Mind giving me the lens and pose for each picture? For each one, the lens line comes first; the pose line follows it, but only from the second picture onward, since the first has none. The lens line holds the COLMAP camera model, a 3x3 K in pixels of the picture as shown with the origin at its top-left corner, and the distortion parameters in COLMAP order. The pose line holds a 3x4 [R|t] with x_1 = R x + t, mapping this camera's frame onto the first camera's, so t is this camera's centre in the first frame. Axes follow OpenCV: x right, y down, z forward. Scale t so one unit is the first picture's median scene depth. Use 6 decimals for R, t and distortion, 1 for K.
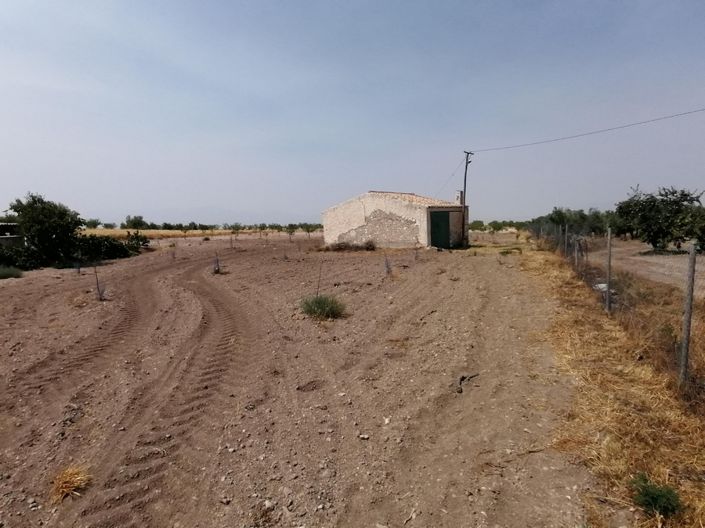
lens RADIAL K [[423.4, 0, 352.5], [0, 423.4, 264.0], [0, 0, 1]] dist [0.018750, 0.001128]
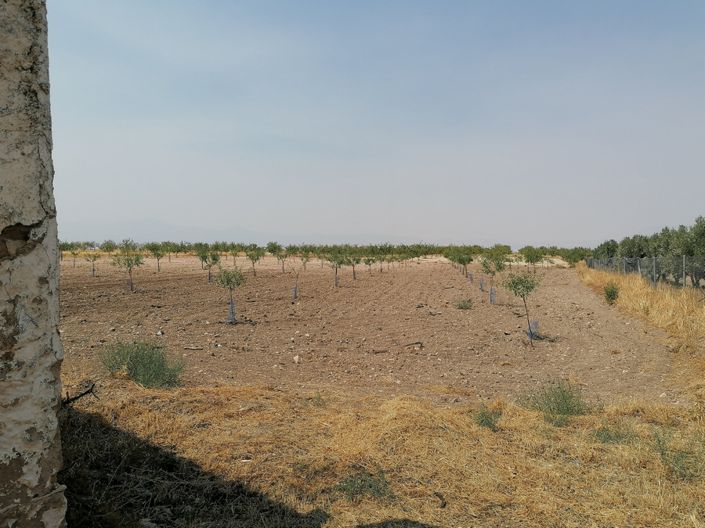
lens RADIAL K [[542.2, 0, 352.5], [0, 542.2, 264.0], [0, 0, 1]] dist [0.085132, -0.123509]
pose [[0.999744, 0.020108, 0.010388, 0.299334], [-0.019414, 0.997821, -0.063055, -0.083419], [-0.011633, 0.062837, 0.997956, 0.893964]]
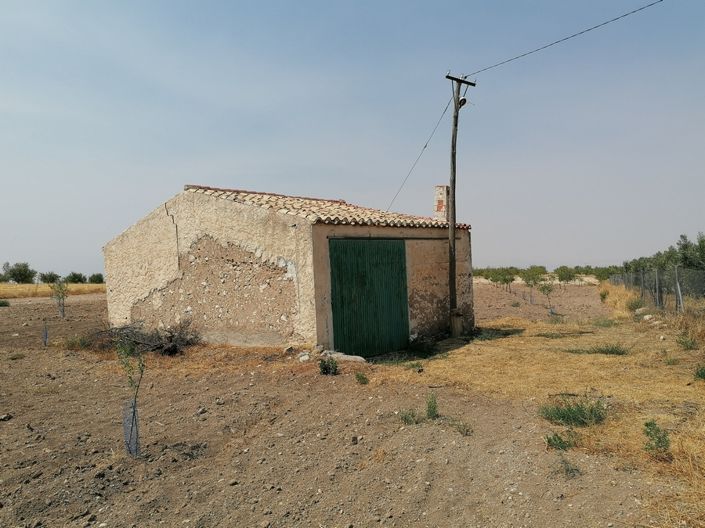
lens RADIAL K [[542.2, 0, 352.5], [0, 542.2, 264.0], [0, 0, 1]] dist [0.085132, -0.123509]
pose [[0.998748, -0.008420, -0.049310, 0.197685], [0.003045, 0.994137, -0.108089, -0.051864], [0.049931, 0.107803, 0.992918, 0.530137]]
